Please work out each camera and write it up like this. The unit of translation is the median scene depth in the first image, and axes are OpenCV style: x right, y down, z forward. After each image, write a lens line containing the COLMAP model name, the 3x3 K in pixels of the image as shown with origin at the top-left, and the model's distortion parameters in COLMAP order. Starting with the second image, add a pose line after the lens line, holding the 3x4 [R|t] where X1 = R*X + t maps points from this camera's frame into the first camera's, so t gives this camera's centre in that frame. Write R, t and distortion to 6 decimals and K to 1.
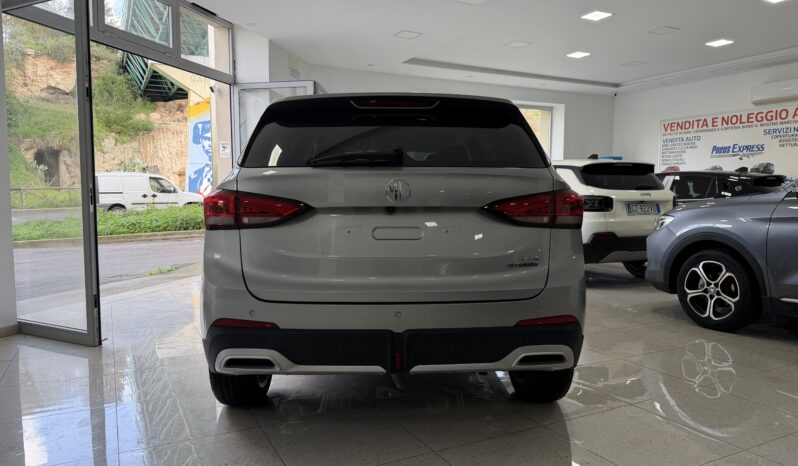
lens RADIAL K [[551.6, 0, 396.8], [0, 551.6, 229.2], [0, 0, 1]] dist [0.057904, -0.081543]
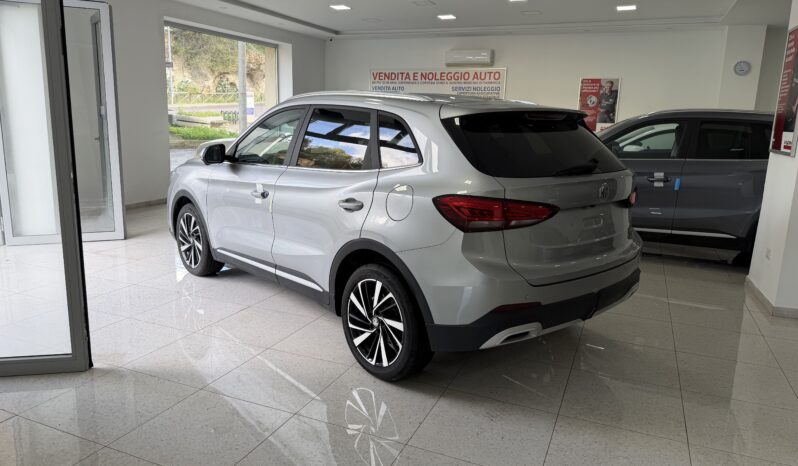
lens RADIAL K [[551.7, 0, 399.0], [0, 551.7, 233.0], [0, 0, 1]] dist [0.059257, -0.084603]
pose [[0.777872, -0.104629, 0.619652, -0.584675], [0.012372, 0.988401, 0.151361, -0.086392], [-0.628302, -0.110073, 0.770144, 0.111066]]
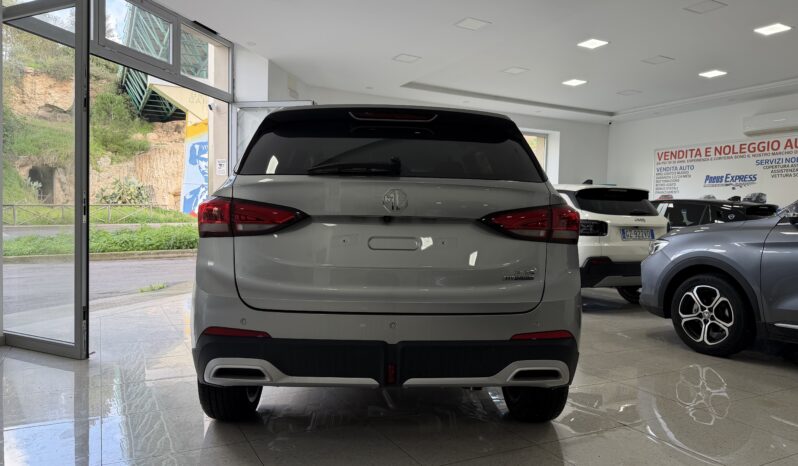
lens RADIAL K [[551.7, 0, 399.0], [0, 551.7, 233.0], [0, 0, 1]] dist [0.059257, -0.084603]
pose [[0.999696, 0.020968, 0.012998, -0.000986], [-0.020455, 0.999052, -0.038438, 0.012633], [-0.013792, 0.038161, 0.999176, 0.003624]]
